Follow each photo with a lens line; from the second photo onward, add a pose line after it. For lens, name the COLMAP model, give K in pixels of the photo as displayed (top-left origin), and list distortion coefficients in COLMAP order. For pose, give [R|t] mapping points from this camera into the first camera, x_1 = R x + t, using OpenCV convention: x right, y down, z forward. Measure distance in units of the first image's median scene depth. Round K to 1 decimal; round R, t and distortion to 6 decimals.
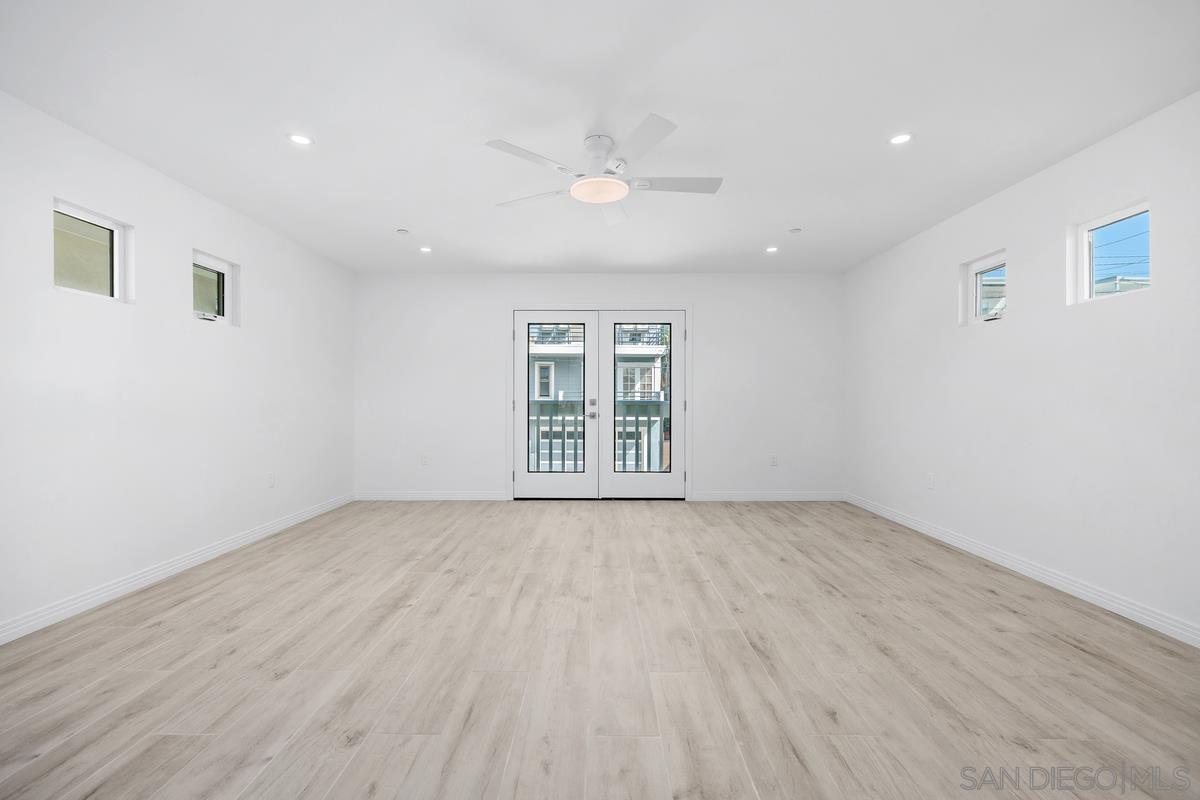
lens RADIAL K [[559.8, 0, 595.0], [0, 559.8, 402.0], [0, 0, 1]] dist [0.002697, -0.001604]
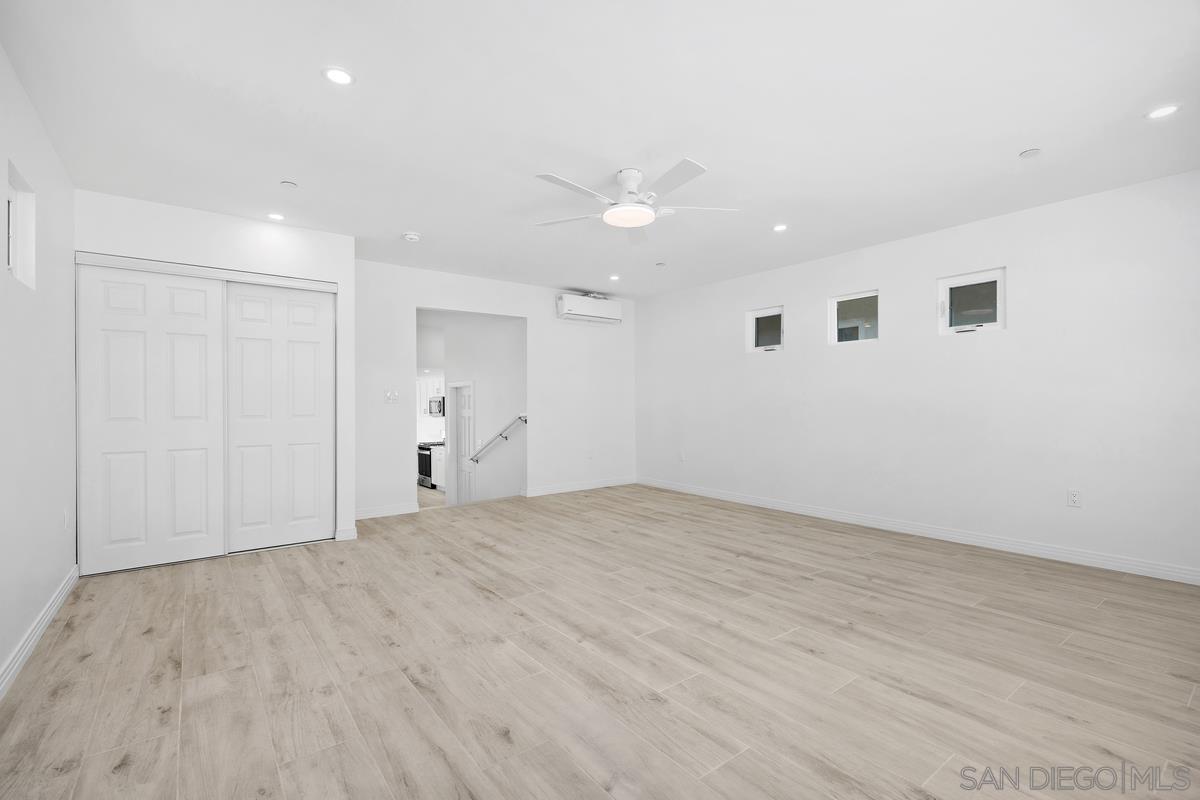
lens RADIAL K [[559.8, 0, 599.0], [0, 559.8, 402.1], [0, 0, 1]] dist [0.002697, -0.001604]
pose [[-0.807481, 0.000523, -0.589893, 0.729875], [0.002132, 0.999996, -0.002032, -0.005260], [0.589890, -0.002898, -0.807479, 1.890388]]
